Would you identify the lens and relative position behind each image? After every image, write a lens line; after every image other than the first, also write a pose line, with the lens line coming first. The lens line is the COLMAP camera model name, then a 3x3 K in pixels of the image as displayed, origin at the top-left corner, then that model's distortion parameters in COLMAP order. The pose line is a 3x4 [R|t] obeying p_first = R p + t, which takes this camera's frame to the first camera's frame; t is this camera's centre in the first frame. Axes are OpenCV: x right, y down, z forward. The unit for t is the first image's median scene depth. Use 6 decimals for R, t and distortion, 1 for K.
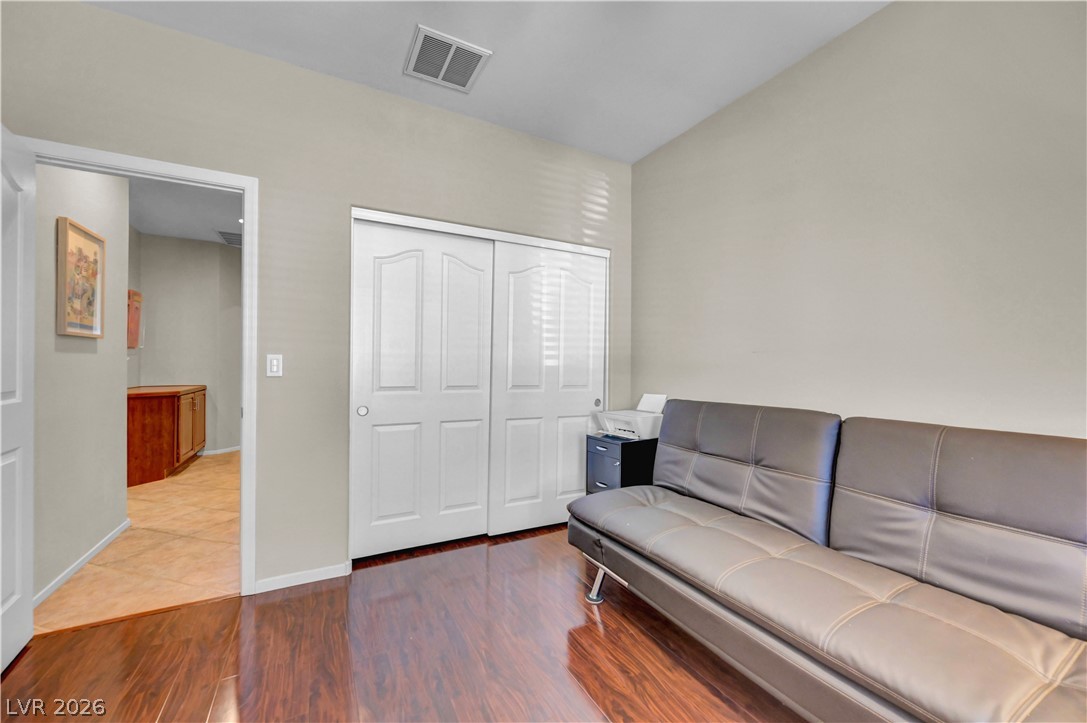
lens RADIAL K [[426.8, 0, 548.1], [0, 426.8, 364.2], [0, 0, 1]] dist [-0.000041, -0.000070]
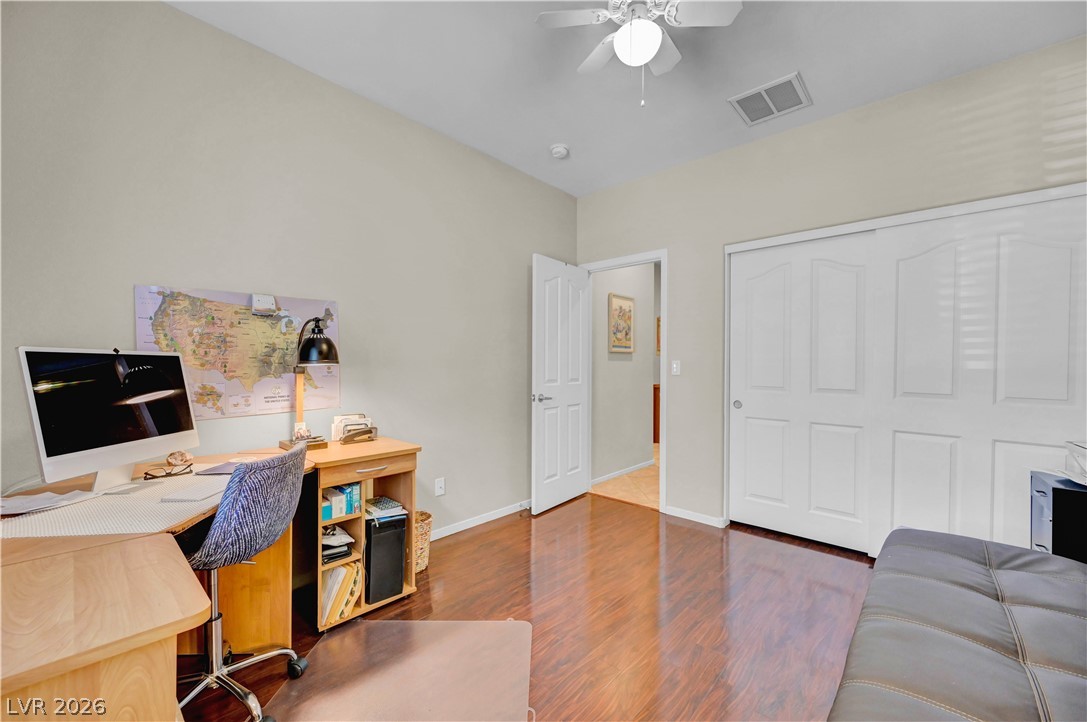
lens RADIAL K [[427.2, 0, 548.6], [0, 427.2, 364.2], [0, 0, 1]] dist [-0.001094, 0.000442]
pose [[0.332703, -0.005859, -0.943013, 0.580645], [-0.003289, 0.999967, -0.007374, 0.003133], [0.943026, 0.005555, 0.332673, 0.063851]]
